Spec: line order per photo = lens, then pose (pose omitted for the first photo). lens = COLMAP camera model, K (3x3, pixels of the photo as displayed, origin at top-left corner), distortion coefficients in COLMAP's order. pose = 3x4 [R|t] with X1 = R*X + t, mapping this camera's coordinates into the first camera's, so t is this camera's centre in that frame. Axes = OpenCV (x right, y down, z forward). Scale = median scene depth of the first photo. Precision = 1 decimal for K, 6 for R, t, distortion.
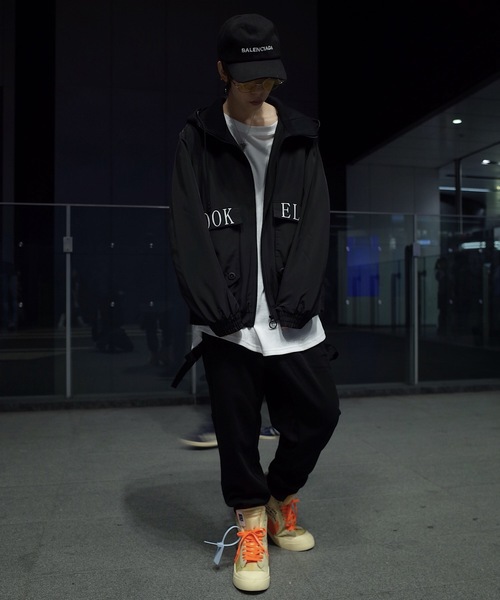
lens RADIAL K [[614.2, 0, 253.1], [0, 614.2, 303.9], [0, 0, 1]] dist [-0.042054, 0.000000]
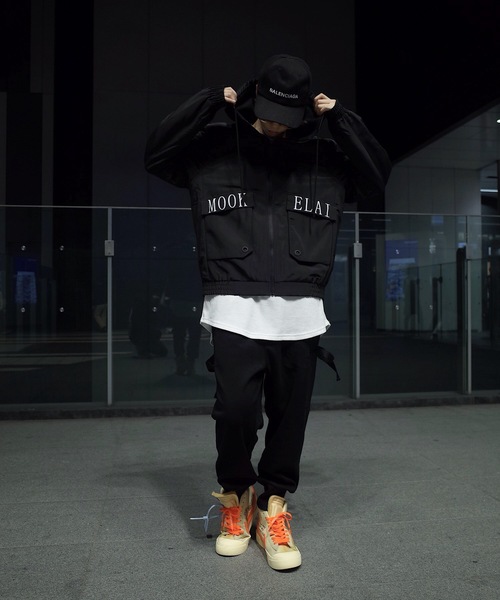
lens RADIAL K [[614.2, 0, 253.0], [0, 614.2, 297.0], [0, 0, 1]] dist [-0.042054, 0.000000]
pose [[0.998596, 0.000692, -0.052974, -0.022492], [-0.001640, 0.999839, -0.017843, -0.001599], [0.052953, 0.017905, 0.998436, 0.036965]]
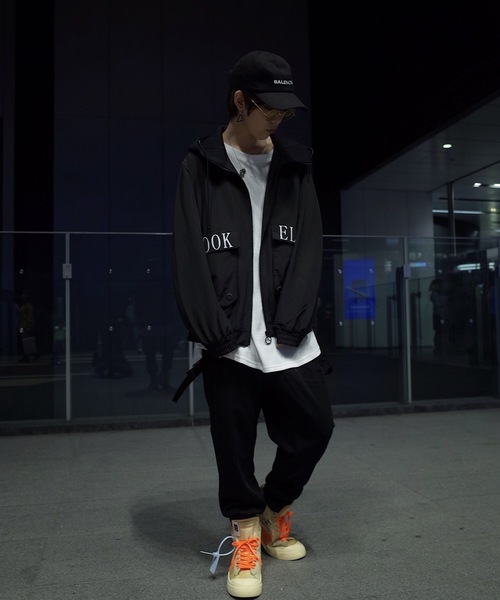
lens RADIAL K [[614.2, 0, 254.6], [0, 614.2, 299.6], [0, 0, 1]] dist [-0.042054, 0.000000]
pose [[0.999885, -0.014444, 0.004704, 0.006482], [0.014650, 0.998780, -0.047158, 0.003899], [-0.004017, 0.047221, 0.998876, -0.026312]]
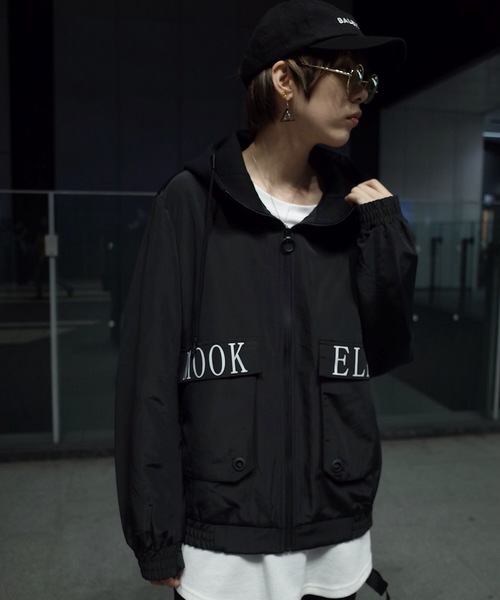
lens RADIAL K [[614.2, 0, 254.8], [0, 614.2, 296.5], [0, 0, 1]] dist [-0.042054, 0.000000]
pose [[0.999695, 0.016604, -0.018266, -0.038400], [-0.014788, 0.995327, 0.095425, -0.110536], [0.019765, -0.095126, 0.995269, 0.251566]]
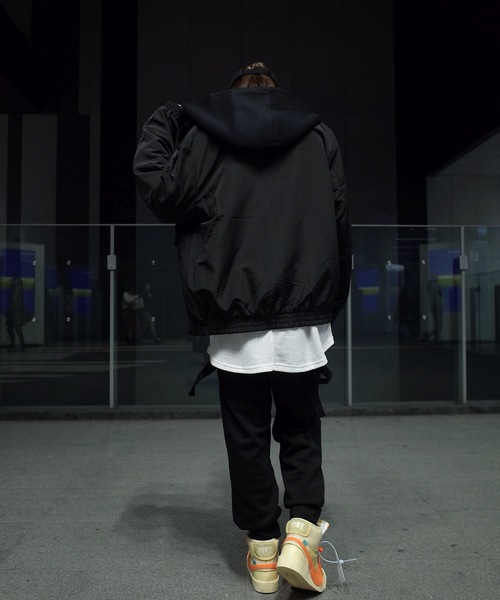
lens RADIAL K [[614.2, 0, 247.6], [0, 614.2, 300.8], [0, 0, 1]] dist [-0.042054, 0.000000]
pose [[0.986178, -0.003640, -0.165649, 0.102700], [-0.001321, 0.999554, -0.029826, 0.000436], [0.165684, 0.029632, 0.985734, -0.000141]]
